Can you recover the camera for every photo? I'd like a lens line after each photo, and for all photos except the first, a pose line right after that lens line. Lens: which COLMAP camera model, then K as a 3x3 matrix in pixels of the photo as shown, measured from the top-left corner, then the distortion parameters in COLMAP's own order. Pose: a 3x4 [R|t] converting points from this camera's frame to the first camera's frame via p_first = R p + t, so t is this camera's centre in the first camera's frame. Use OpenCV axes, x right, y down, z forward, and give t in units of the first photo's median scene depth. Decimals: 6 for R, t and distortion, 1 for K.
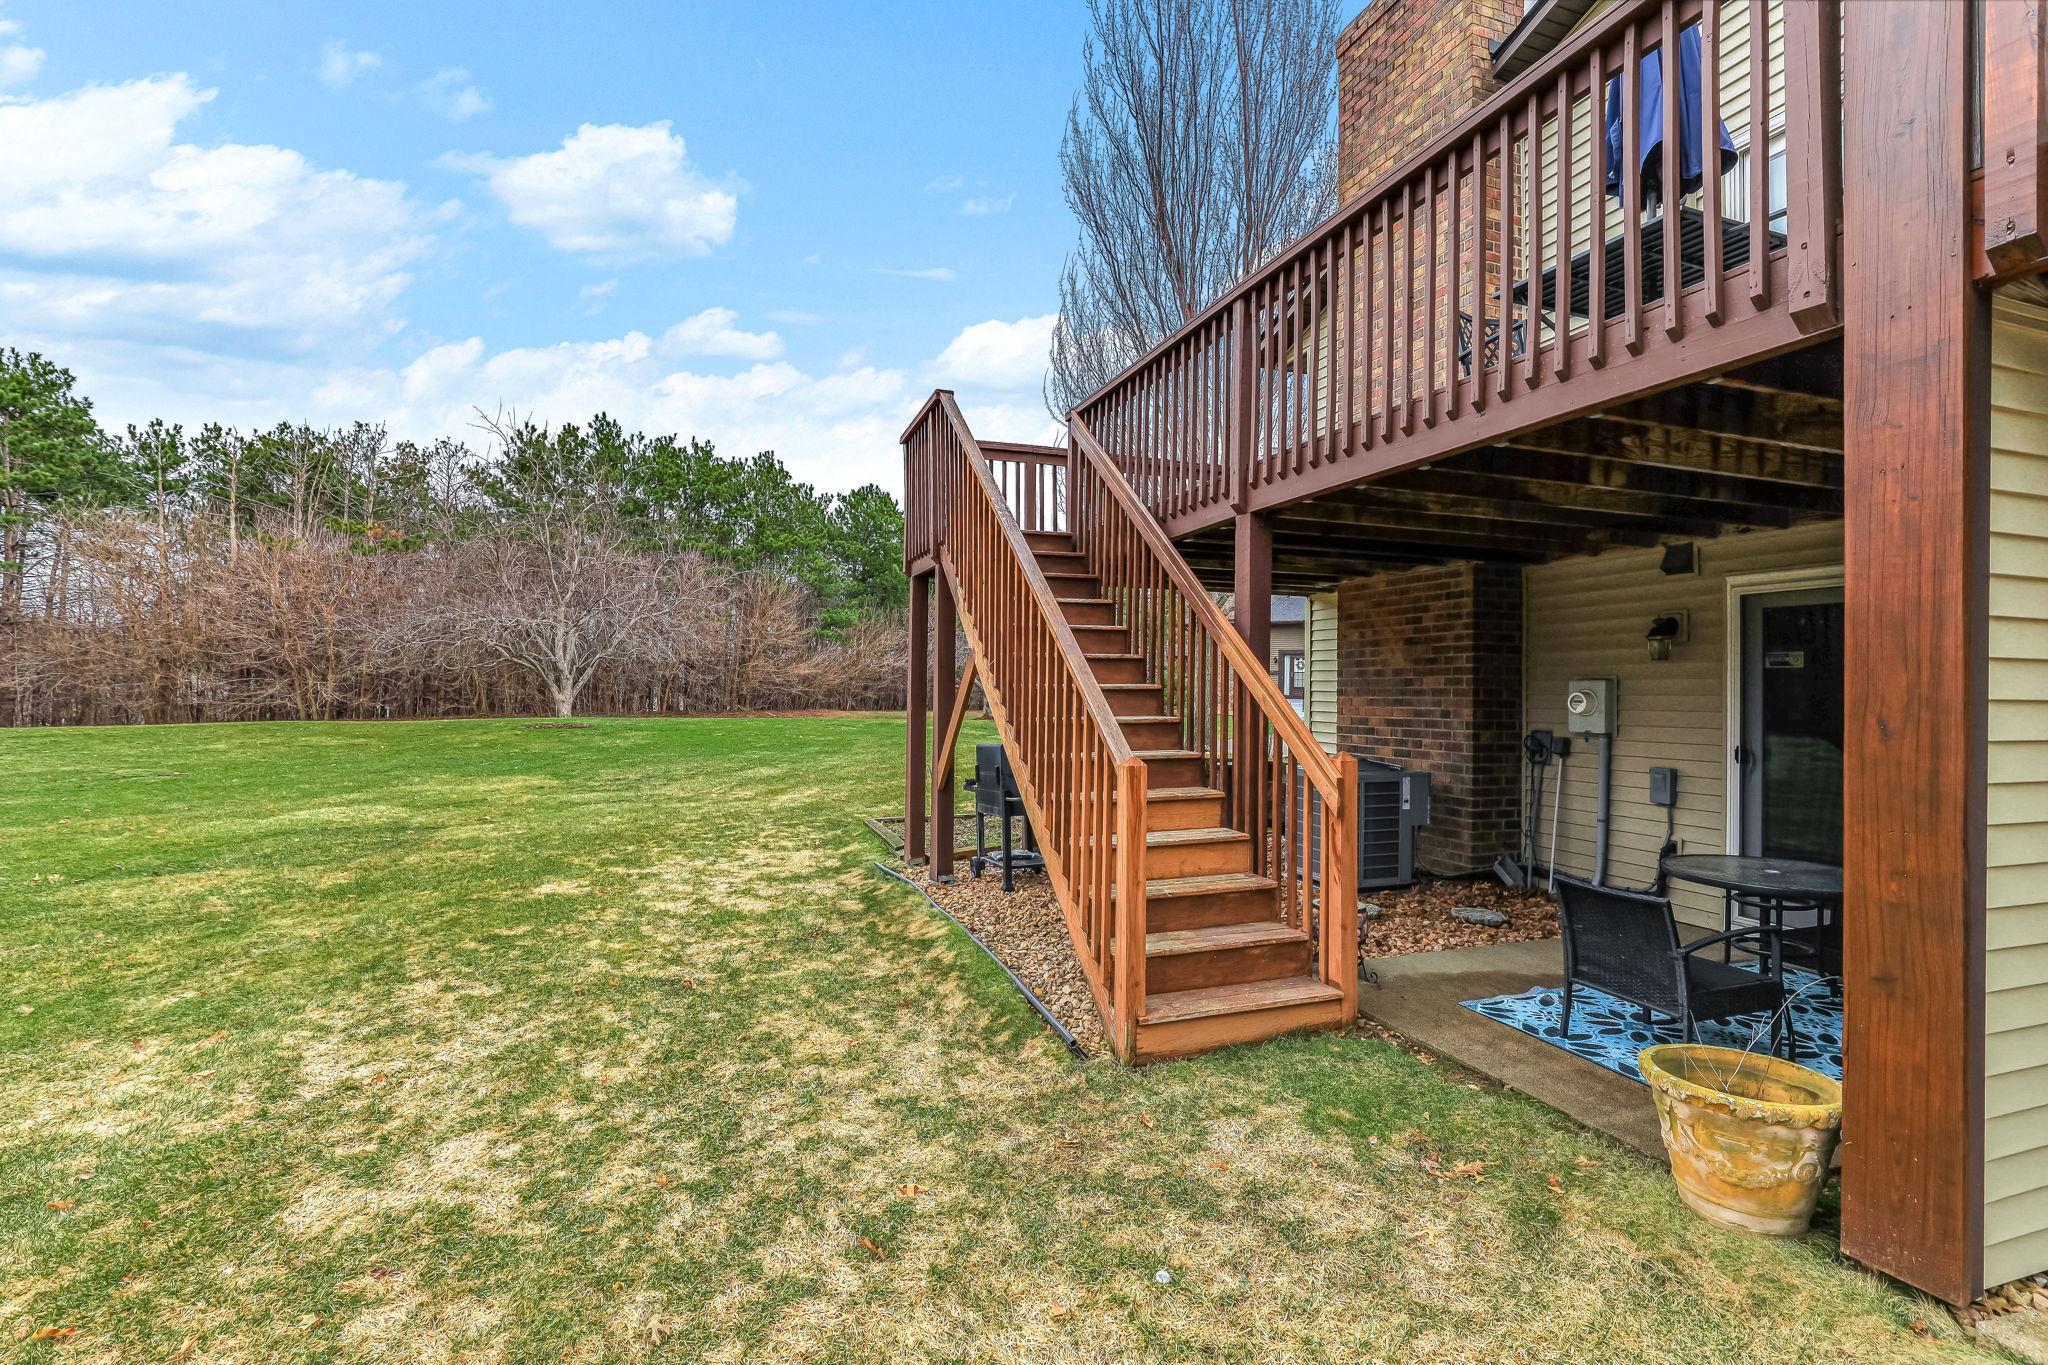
lens RADIAL K [[966.3, 0, 1033.1], [0, 966.3, 674.0], [0, 0, 1]] dist [-0.010567, 0.001333]
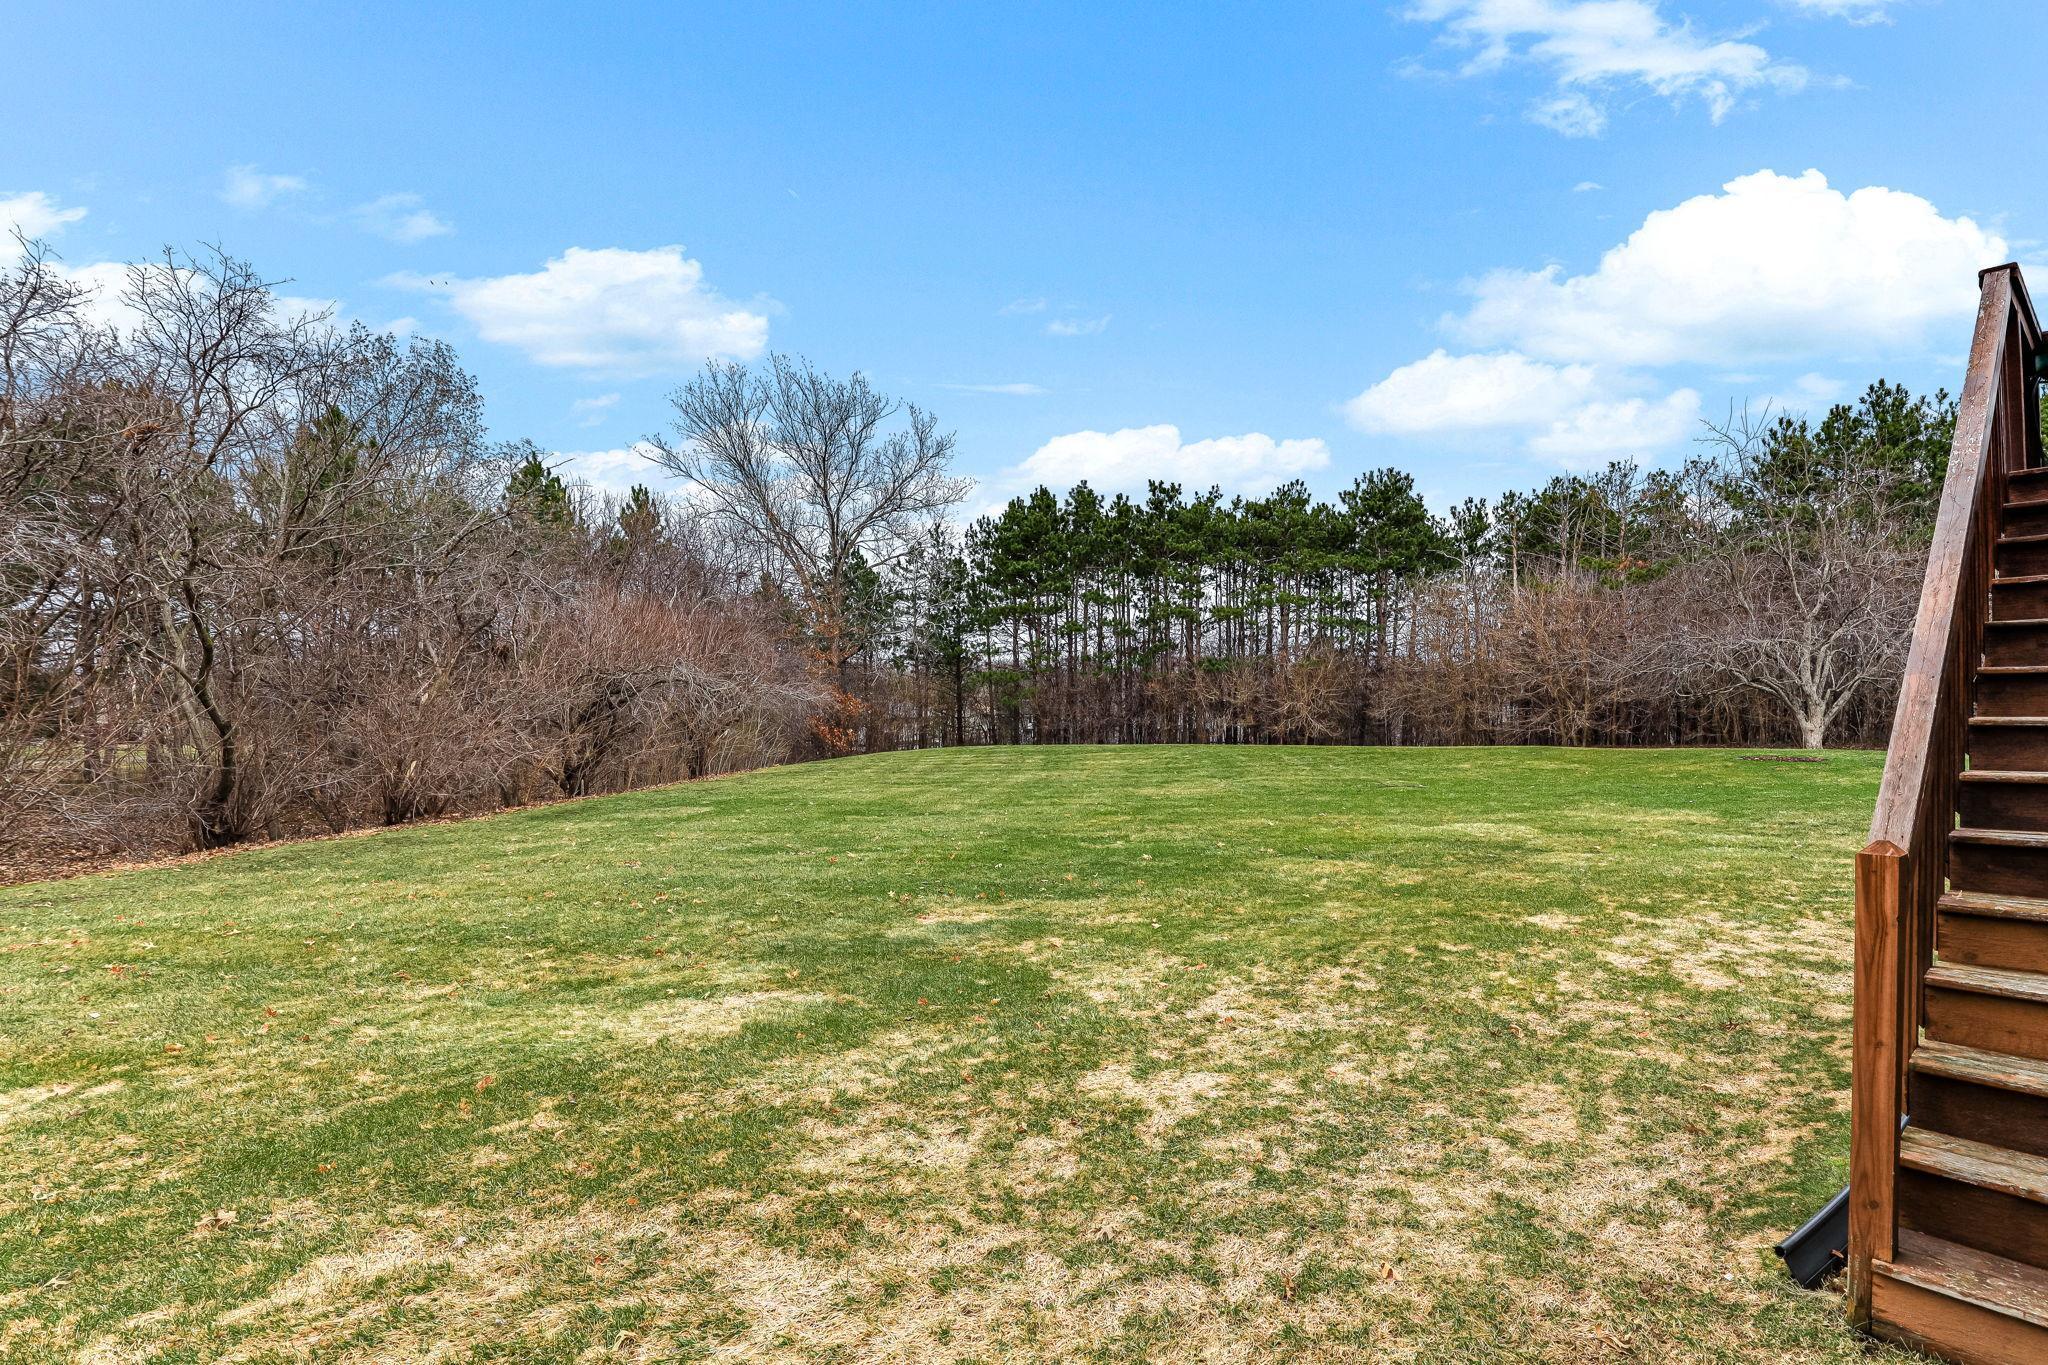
lens RADIAL K [[966.3, 0, 1045.5], [0, 966.3, 720.4], [0, 0, 1]] dist [-0.010567, 0.001333]
pose [[0.392615, -0.000584, -0.919703, 0.330582], [0.019436, 0.999782, 0.007662, -0.005637], [0.919498, -0.020883, 0.392541, 0.188978]]
